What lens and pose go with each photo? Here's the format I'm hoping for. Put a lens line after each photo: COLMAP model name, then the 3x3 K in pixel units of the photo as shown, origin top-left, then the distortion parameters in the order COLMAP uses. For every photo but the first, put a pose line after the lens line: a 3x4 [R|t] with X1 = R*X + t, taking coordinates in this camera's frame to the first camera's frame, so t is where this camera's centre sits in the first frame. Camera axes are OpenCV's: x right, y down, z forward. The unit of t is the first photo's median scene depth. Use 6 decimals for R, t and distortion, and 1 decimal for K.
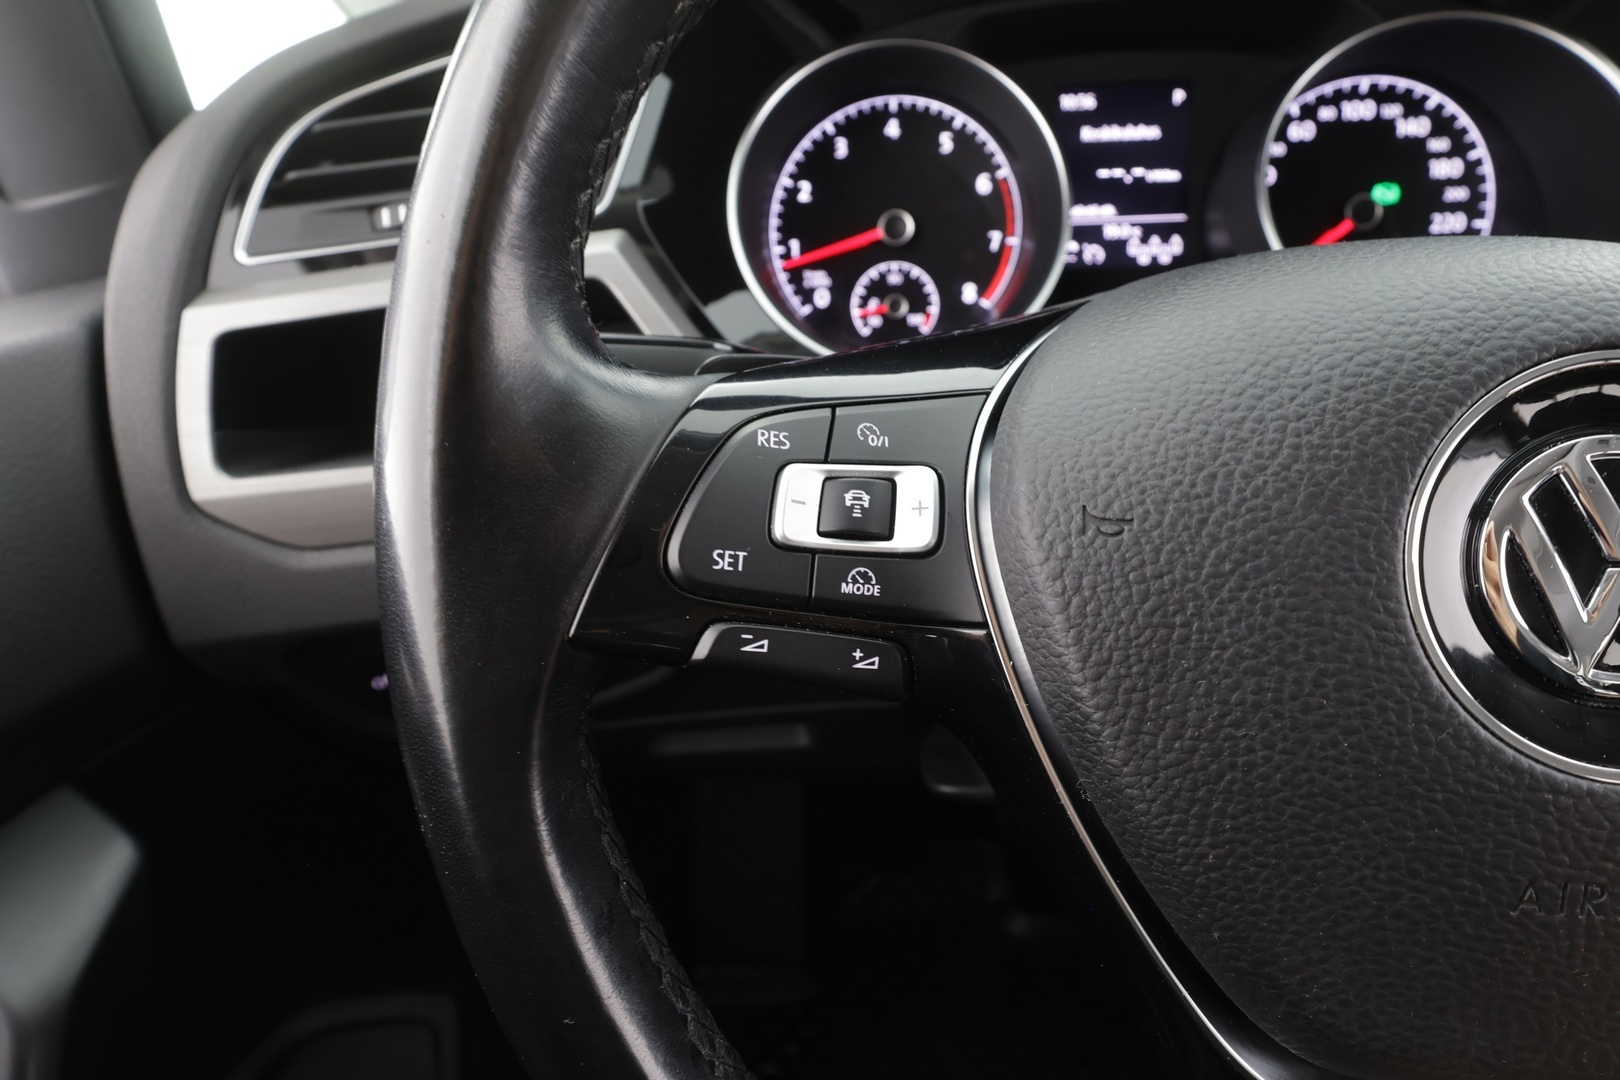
lens RADIAL K [[917.3, 0, 802.7], [0, 917.3, 550.1], [0, 0, 1]] dist [-0.013592, 0.002481]
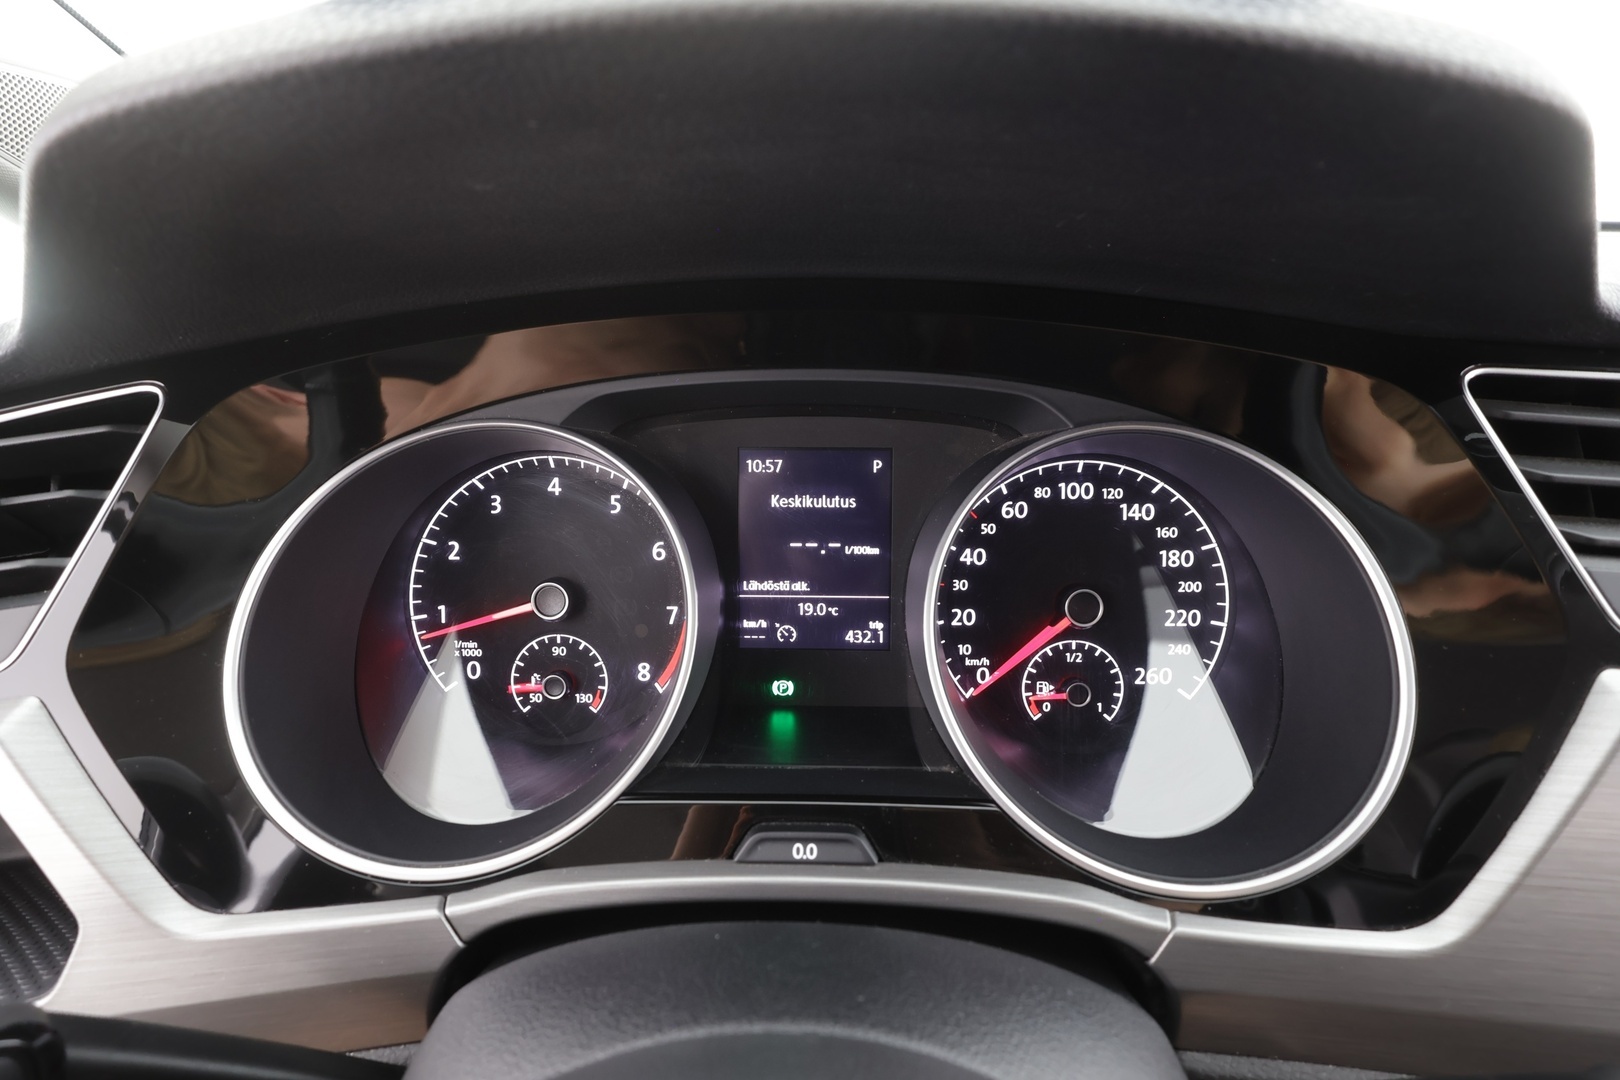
lens RADIAL K [[759.0, 0, 837.3], [0, 759.0, 552.6], [0, 0, 1]] dist [0.001541, 0.000783]
pose [[0.998830, 0.029920, 0.037990, 0.356905], [-0.026150, 0.995027, -0.096107, -0.350830], [-0.040676, 0.095001, 0.994646, 0.289266]]
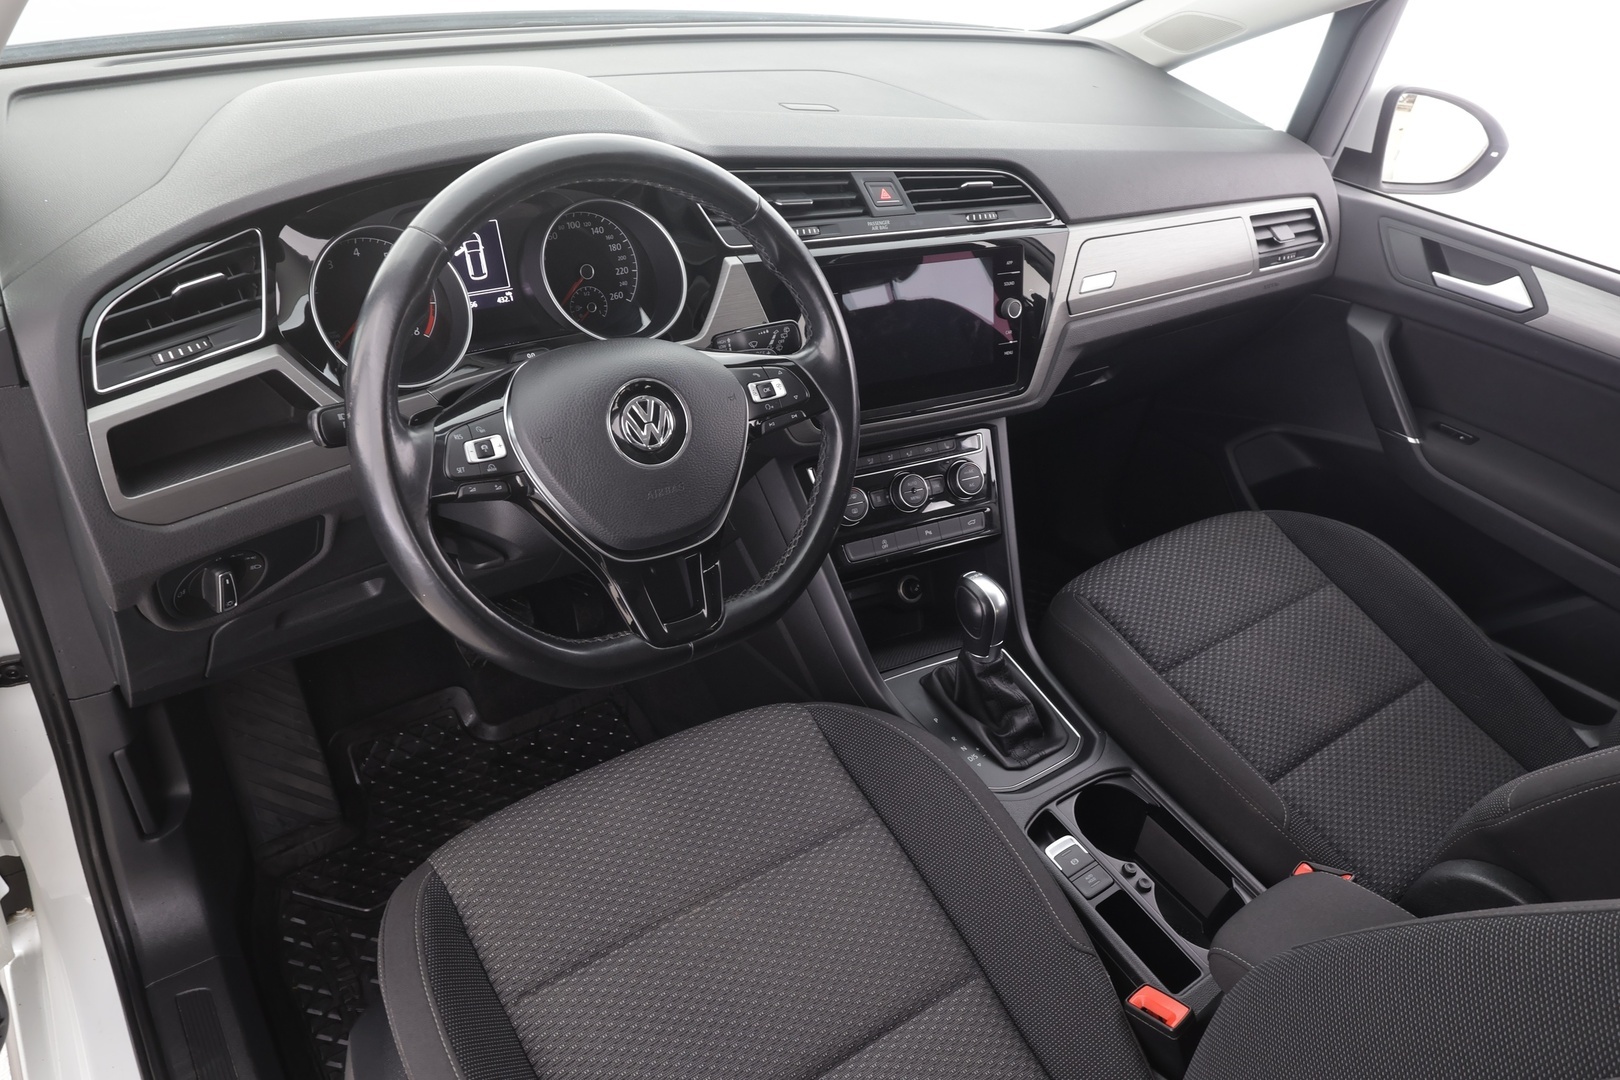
lens RADIAL K [[1147.4, 0, 820.0], [0, 1147.4, 540.5], [0, 0, 1]] dist [0.019185, 0.001070]
pose [[0.764741, -0.252655, 0.592736, -0.773057], [0.198733, 0.967555, 0.156019, -0.064112], [-0.612924, -0.001518, 0.790141, -1.559338]]
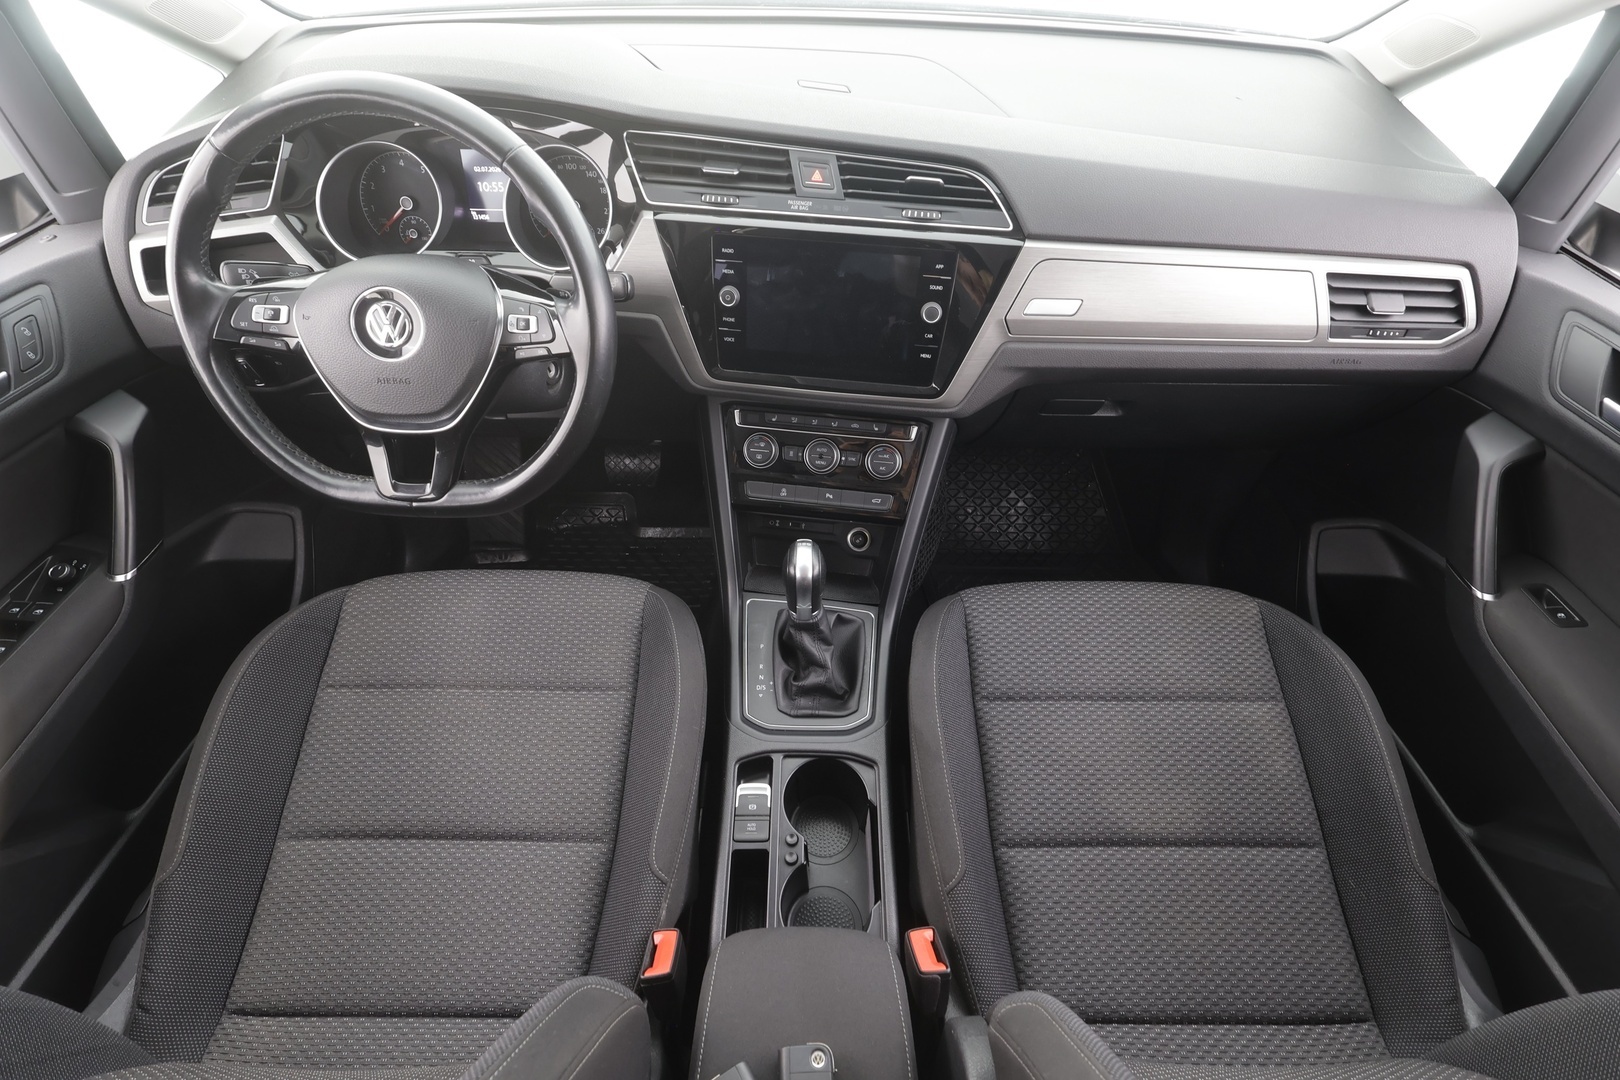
lens RADIAL K [[759.0, 0, 817.0], [0, 759.0, 545.0], [0, 0, 1]] dist [0.001541, 0.000783]
pose [[0.997452, 0.013409, 0.070065, 1.217928], [-0.031425, 0.964336, 0.262807, -0.006190], [-0.064042, -0.264339, 0.962301, -1.572396]]
